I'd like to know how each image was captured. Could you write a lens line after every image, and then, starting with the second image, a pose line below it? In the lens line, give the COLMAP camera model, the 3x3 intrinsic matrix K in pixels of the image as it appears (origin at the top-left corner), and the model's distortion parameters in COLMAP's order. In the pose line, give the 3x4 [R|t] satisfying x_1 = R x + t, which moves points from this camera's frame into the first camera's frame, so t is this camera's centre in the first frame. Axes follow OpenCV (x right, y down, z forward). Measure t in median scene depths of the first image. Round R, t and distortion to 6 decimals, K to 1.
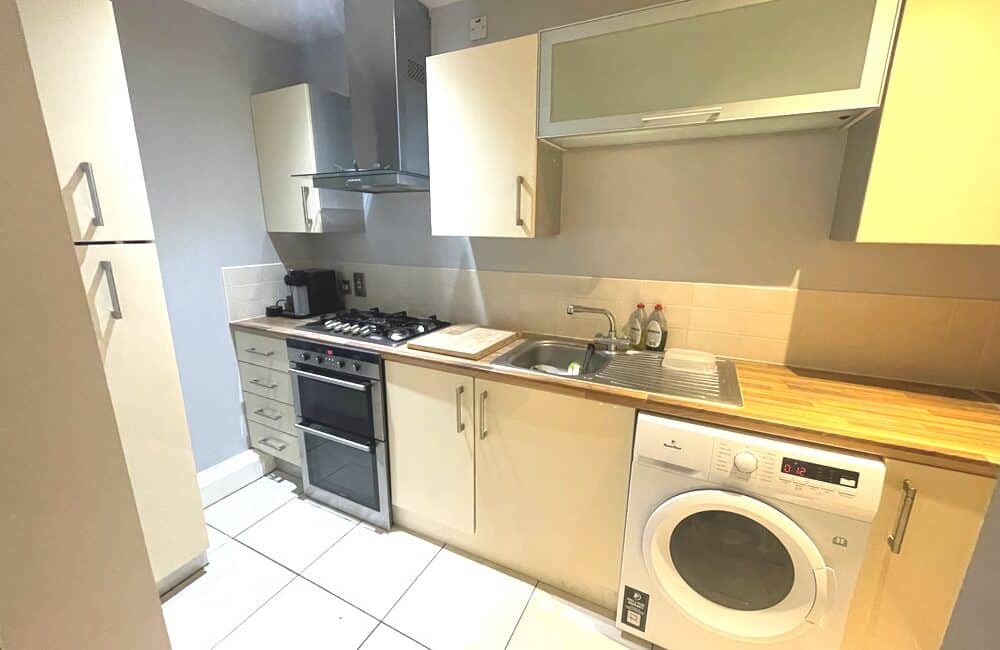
lens RADIAL K [[408.2, 0, 475.0], [0, 408.2, 326.3], [0, 0, 1]] dist [0.000169, 0.000062]
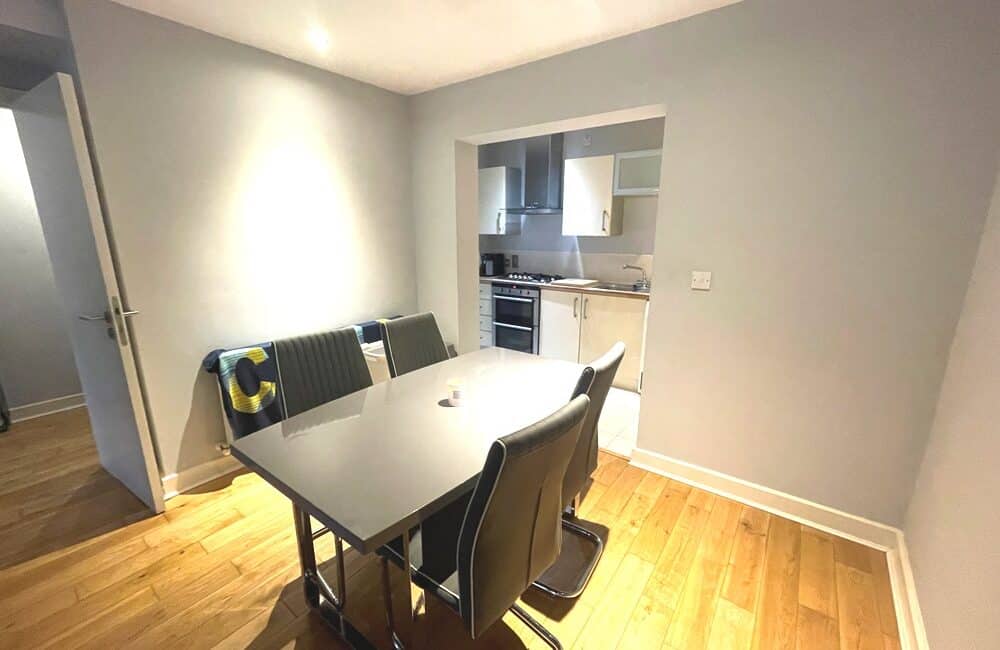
lens RADIAL K [[408.2, 0, 475.0], [0, 408.2, 326.3], [0, 0, 1]] dist [0.000169, 0.000062]
pose [[0.984047, 0.033599, -0.174706, -0.165288], [-0.033997, 0.999422, 0.000712, 0.283892], [0.174628, 0.005239, 0.984620, -1.254680]]
